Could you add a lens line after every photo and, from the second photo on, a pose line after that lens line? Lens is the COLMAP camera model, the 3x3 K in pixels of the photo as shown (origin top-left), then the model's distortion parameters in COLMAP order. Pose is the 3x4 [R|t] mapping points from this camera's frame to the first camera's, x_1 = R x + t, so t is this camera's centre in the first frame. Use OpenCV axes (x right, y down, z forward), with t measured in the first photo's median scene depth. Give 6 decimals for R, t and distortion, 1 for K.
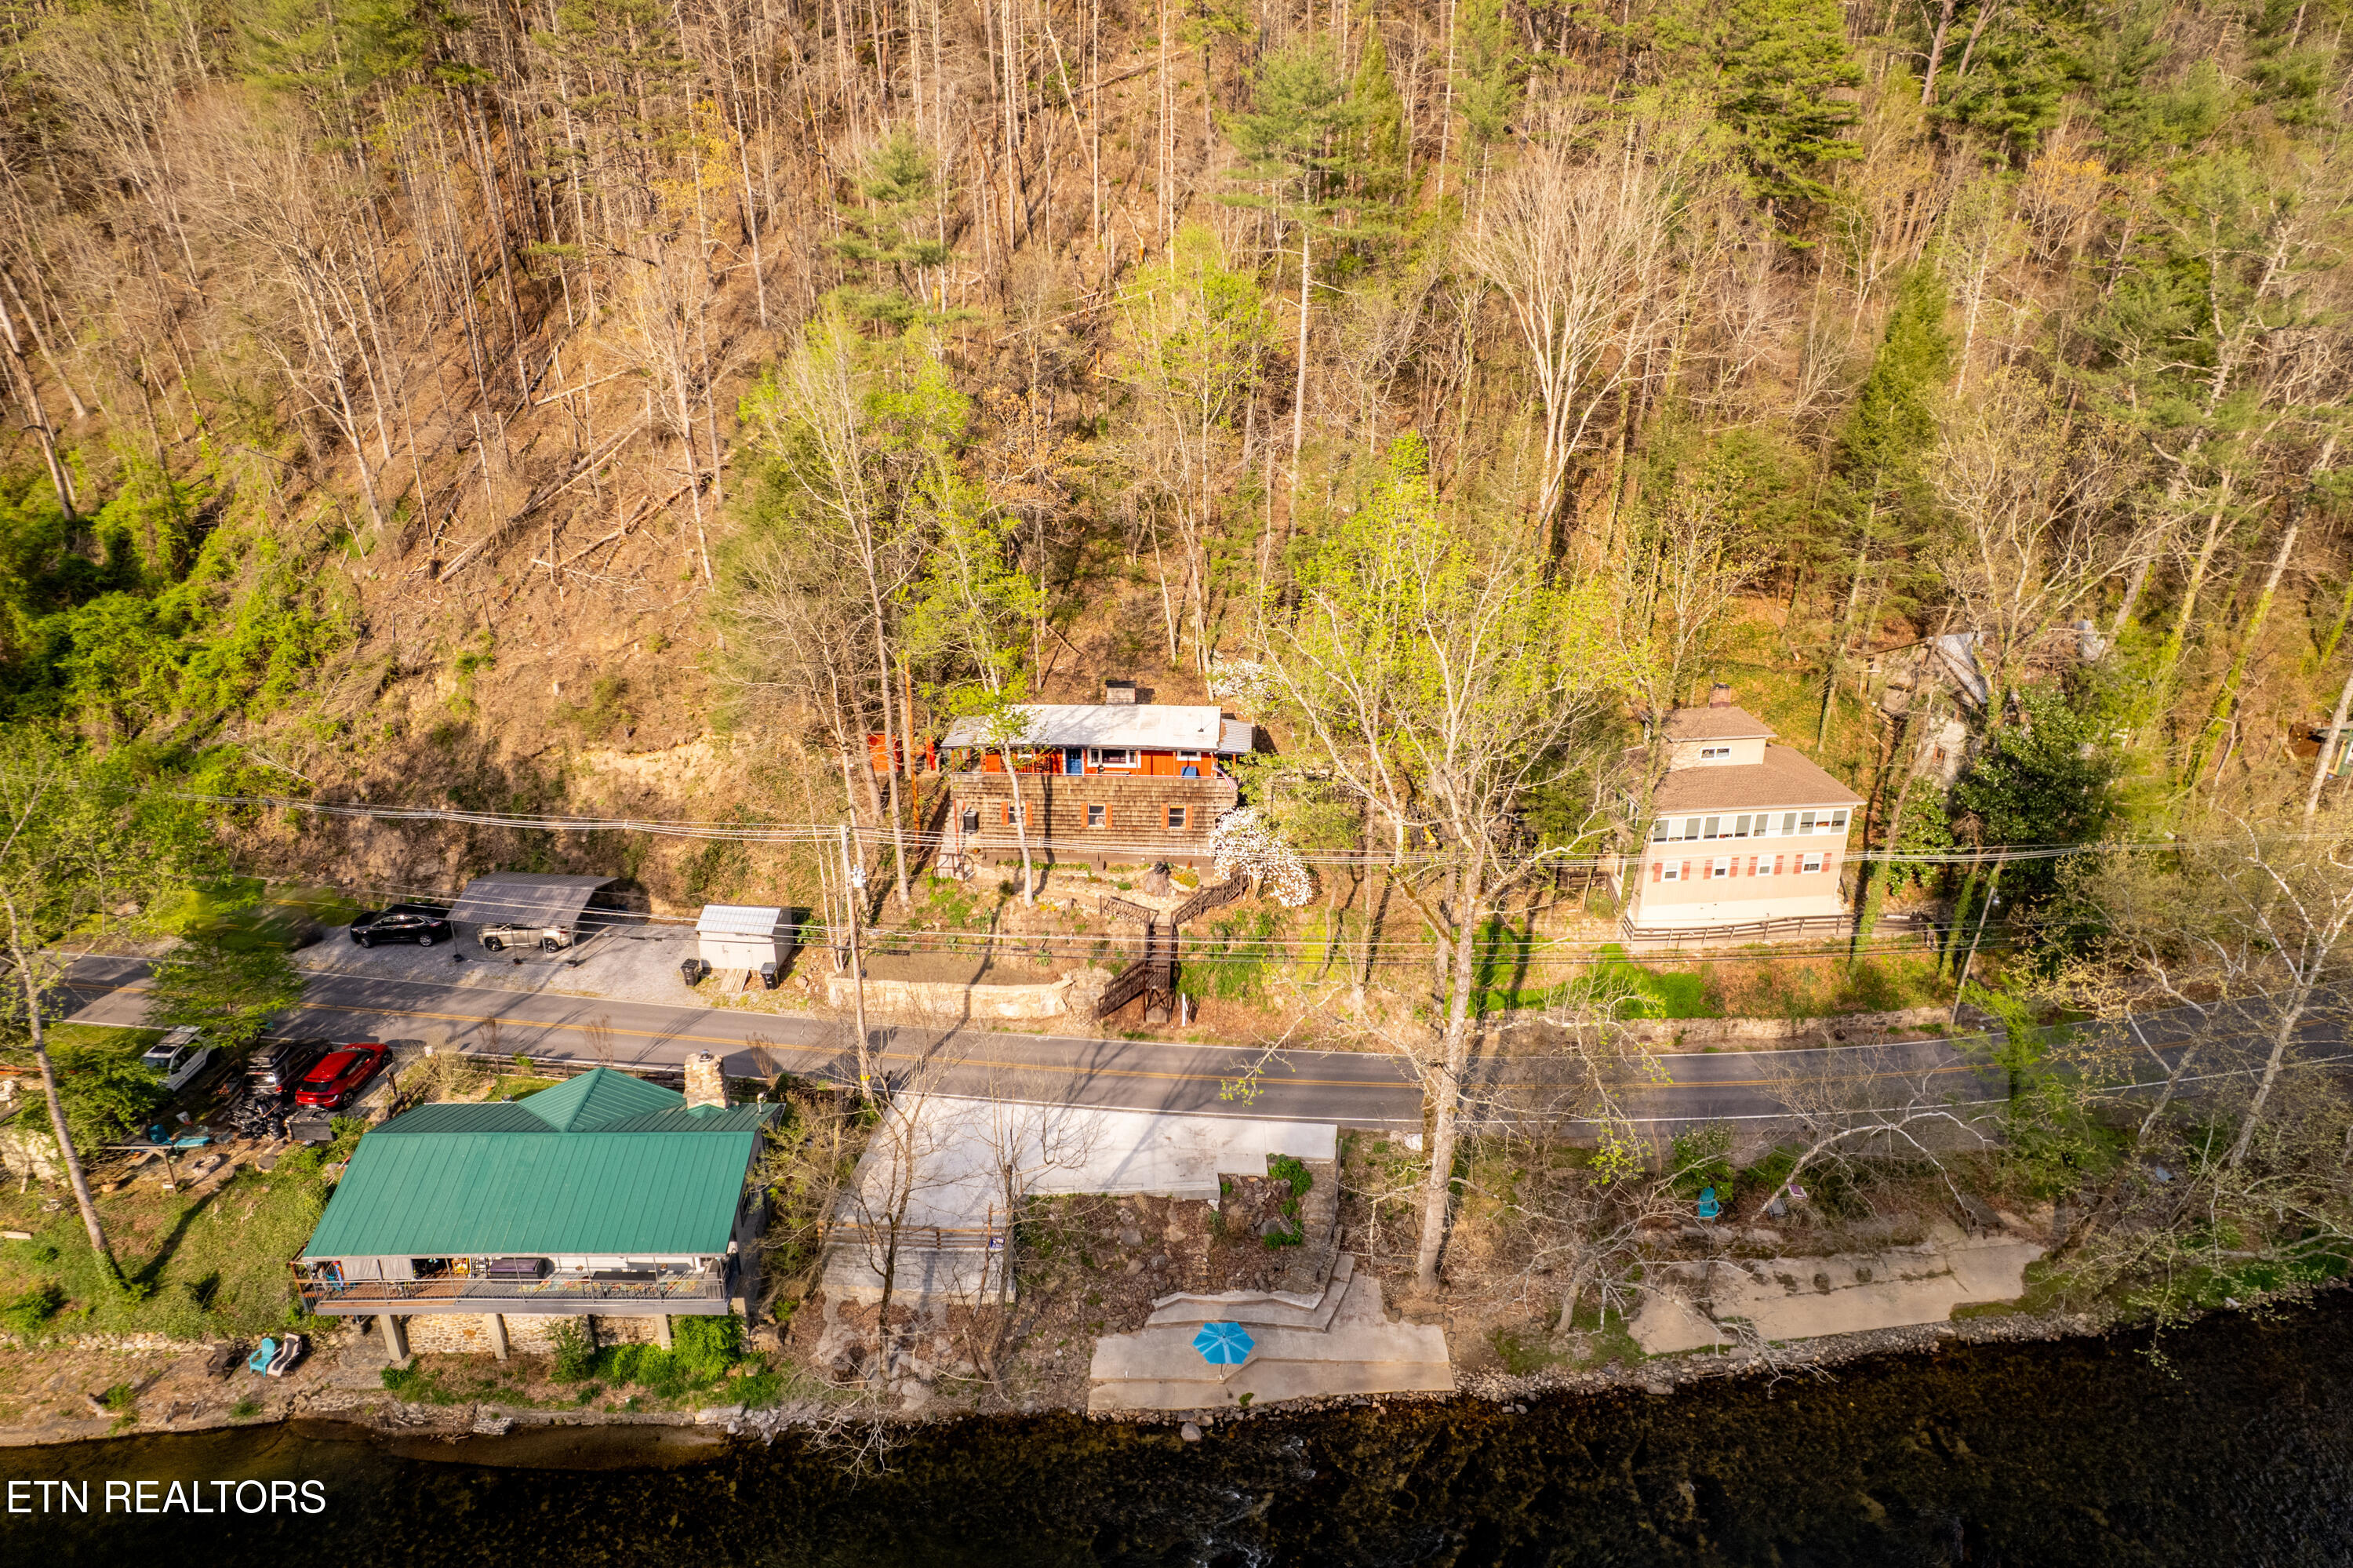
lens RADIAL K [[1519.0, 0, 1178.8], [0, 1519.0, 801.3], [0, 0, 1]] dist [-0.066512, 0.050892]
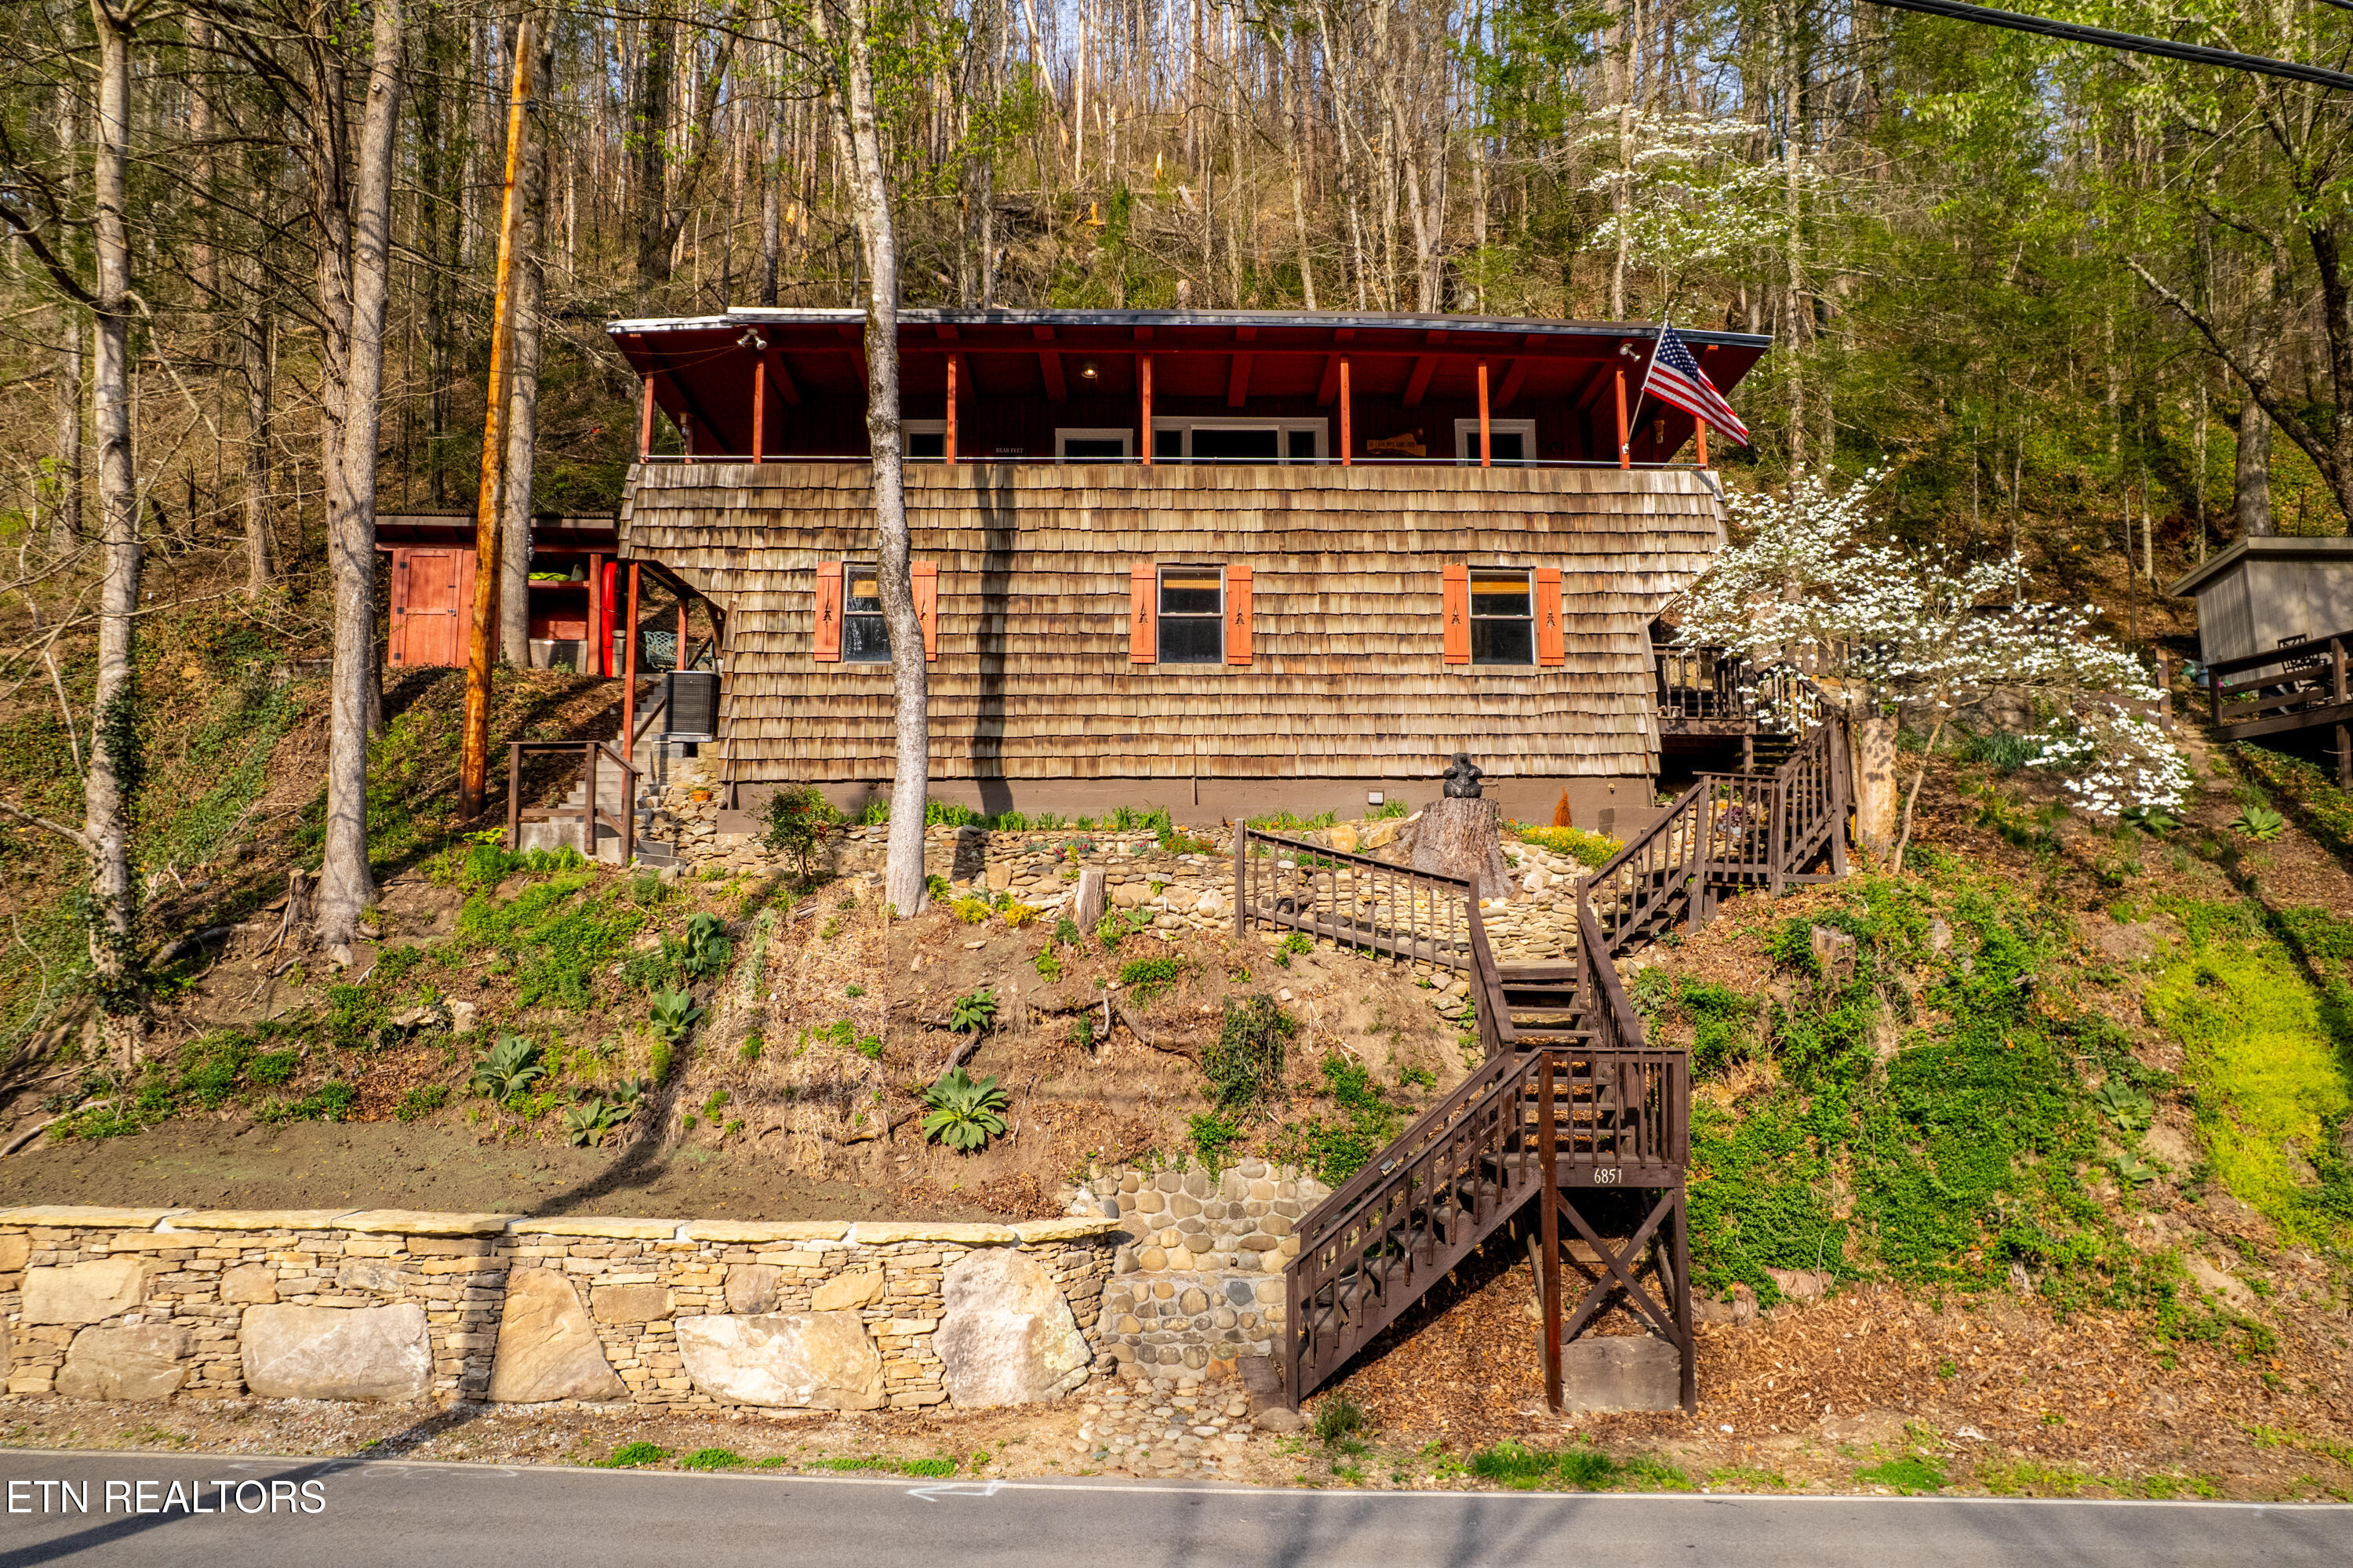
lens RADIAL K [[1519.0, 0, 1175.6], [0, 1519.0, 787.4], [0, 0, 1]] dist [-0.066512, 0.050892]
pose [[0.997120, 0.006982, 0.075518, -0.077943], [0.032472, 0.860557, -0.508318, 0.168377], [-0.068537, 0.509306, 0.857852, 0.819469]]
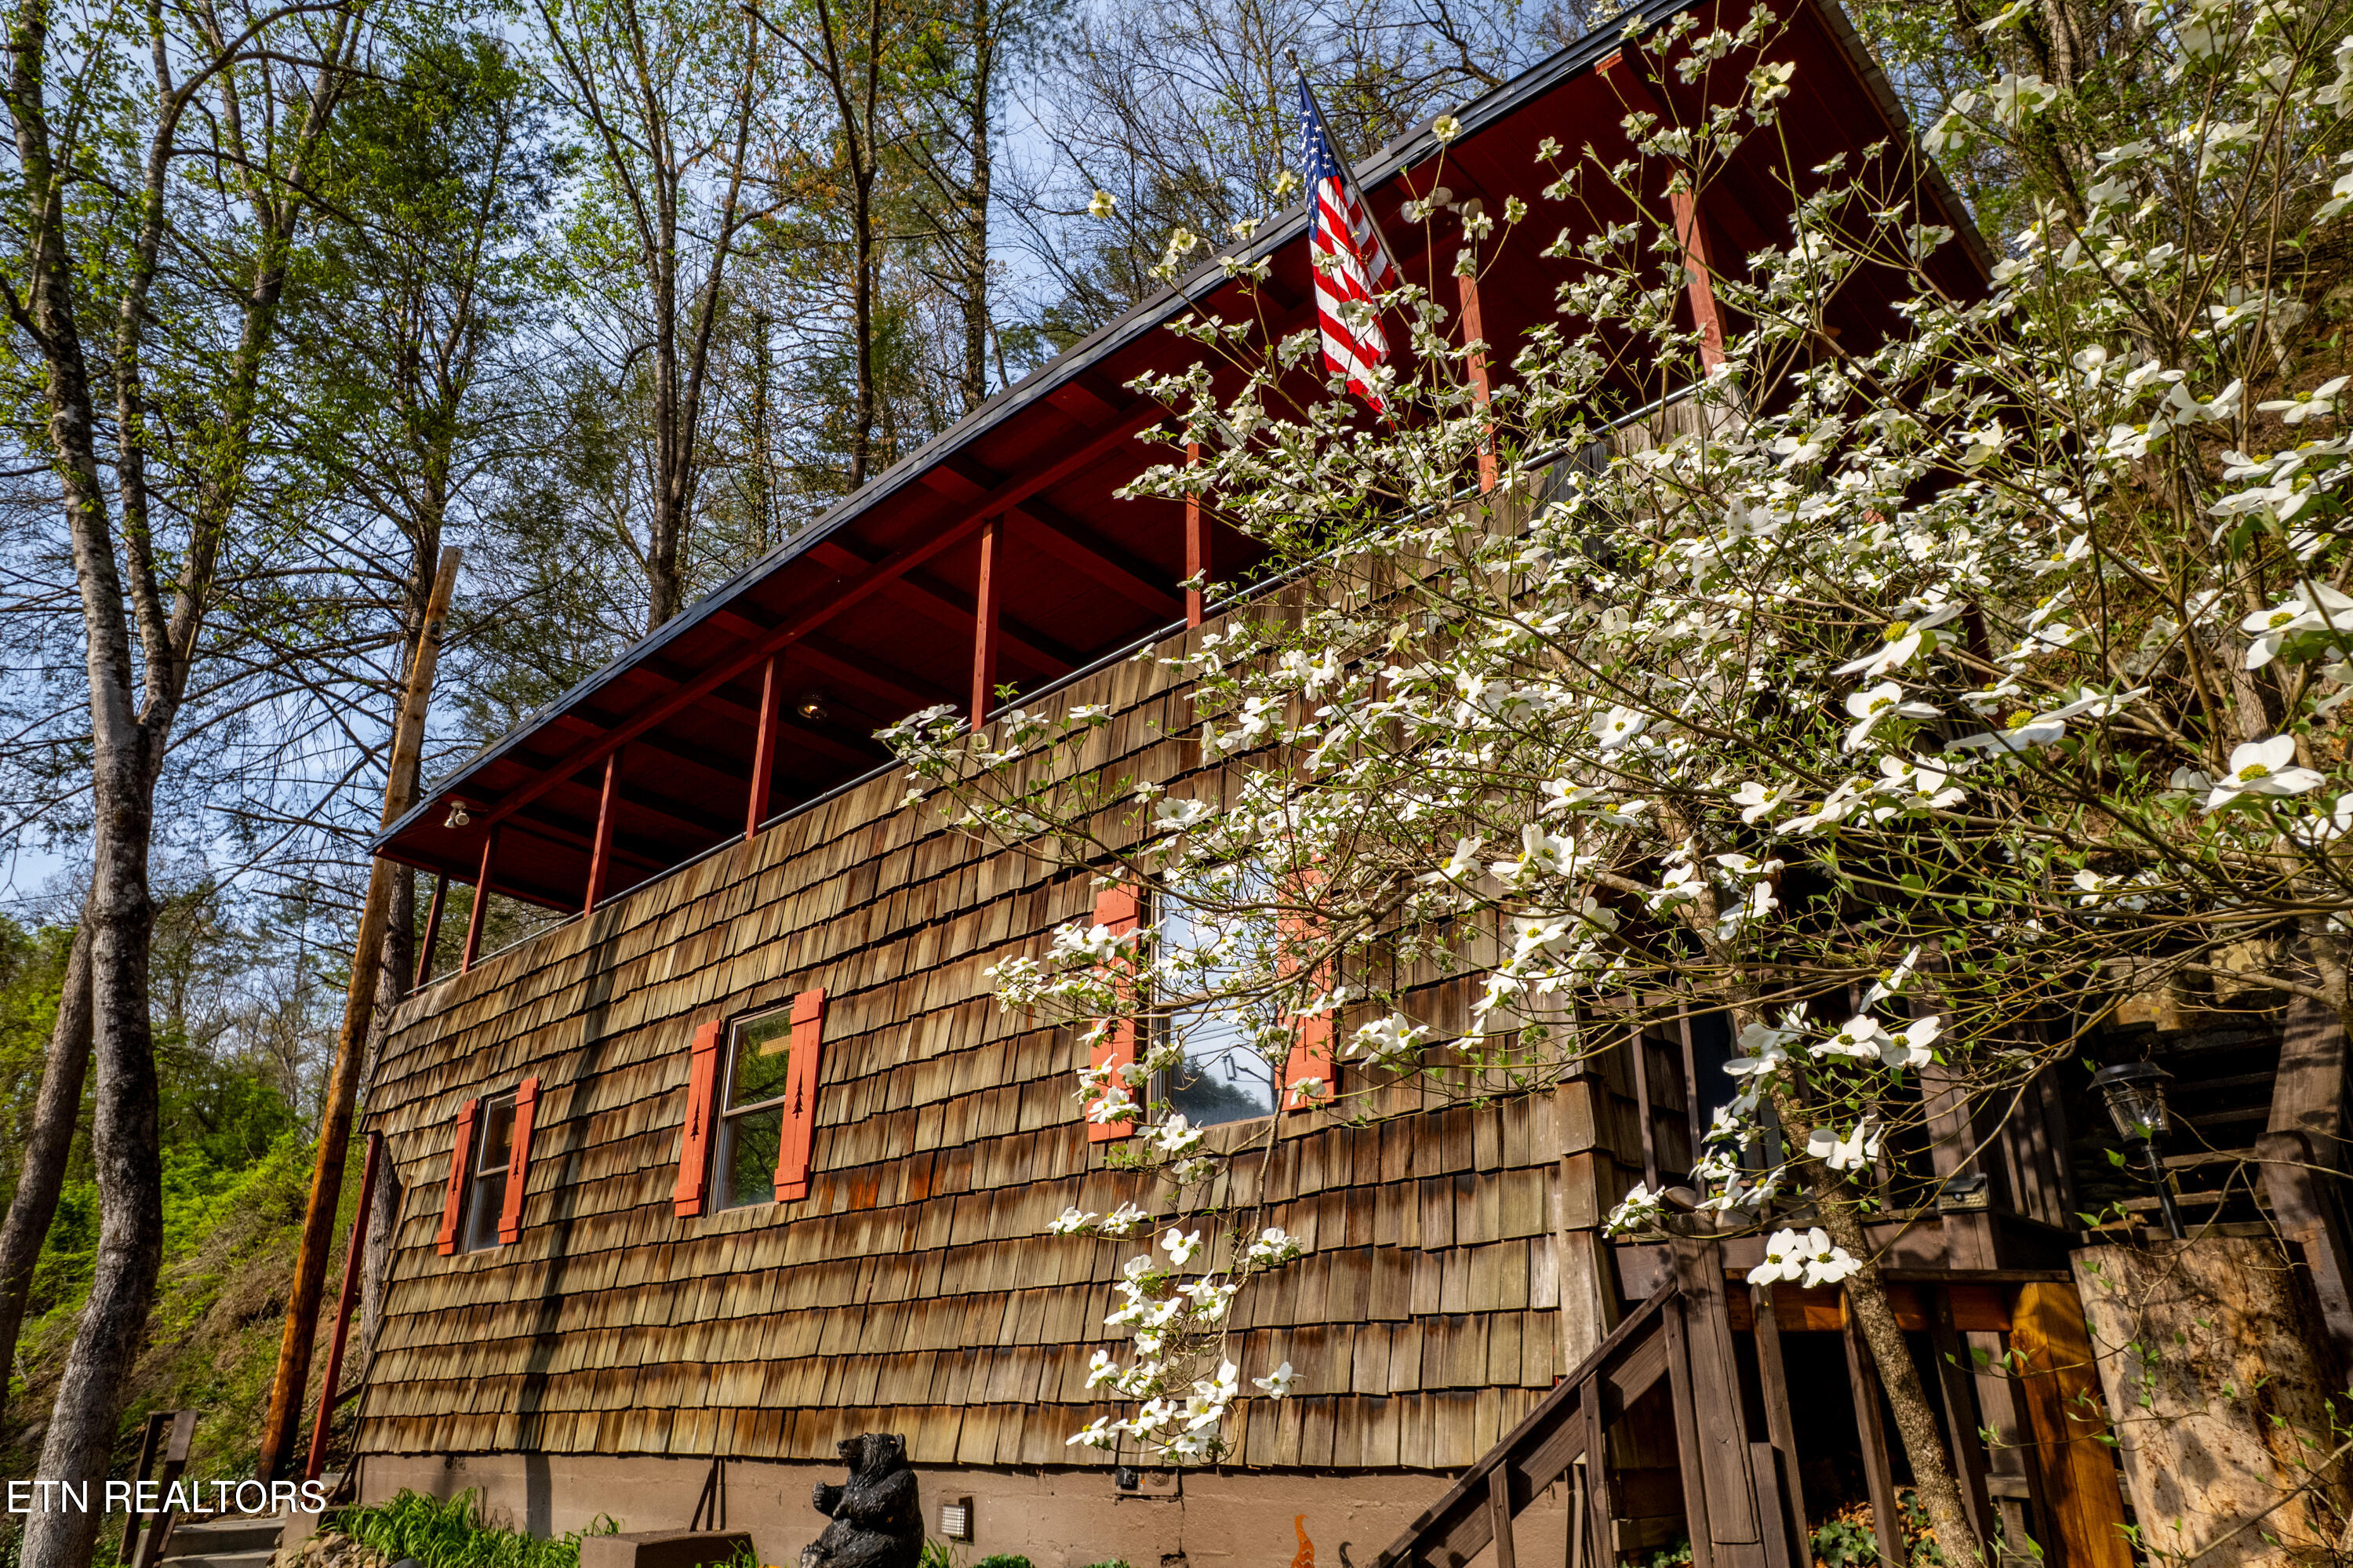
lens RADIAL K [[1519.0, 0, 1183.7], [0, 1519.0, 793.6], [0, 0, 1]] dist [-0.066512, 0.050892]
pose [[0.752501, -0.257332, -0.606236, 0.059461], [-0.260162, 0.729491, -0.632581, 0.062710], [0.605028, 0.633737, 0.481995, 0.971428]]
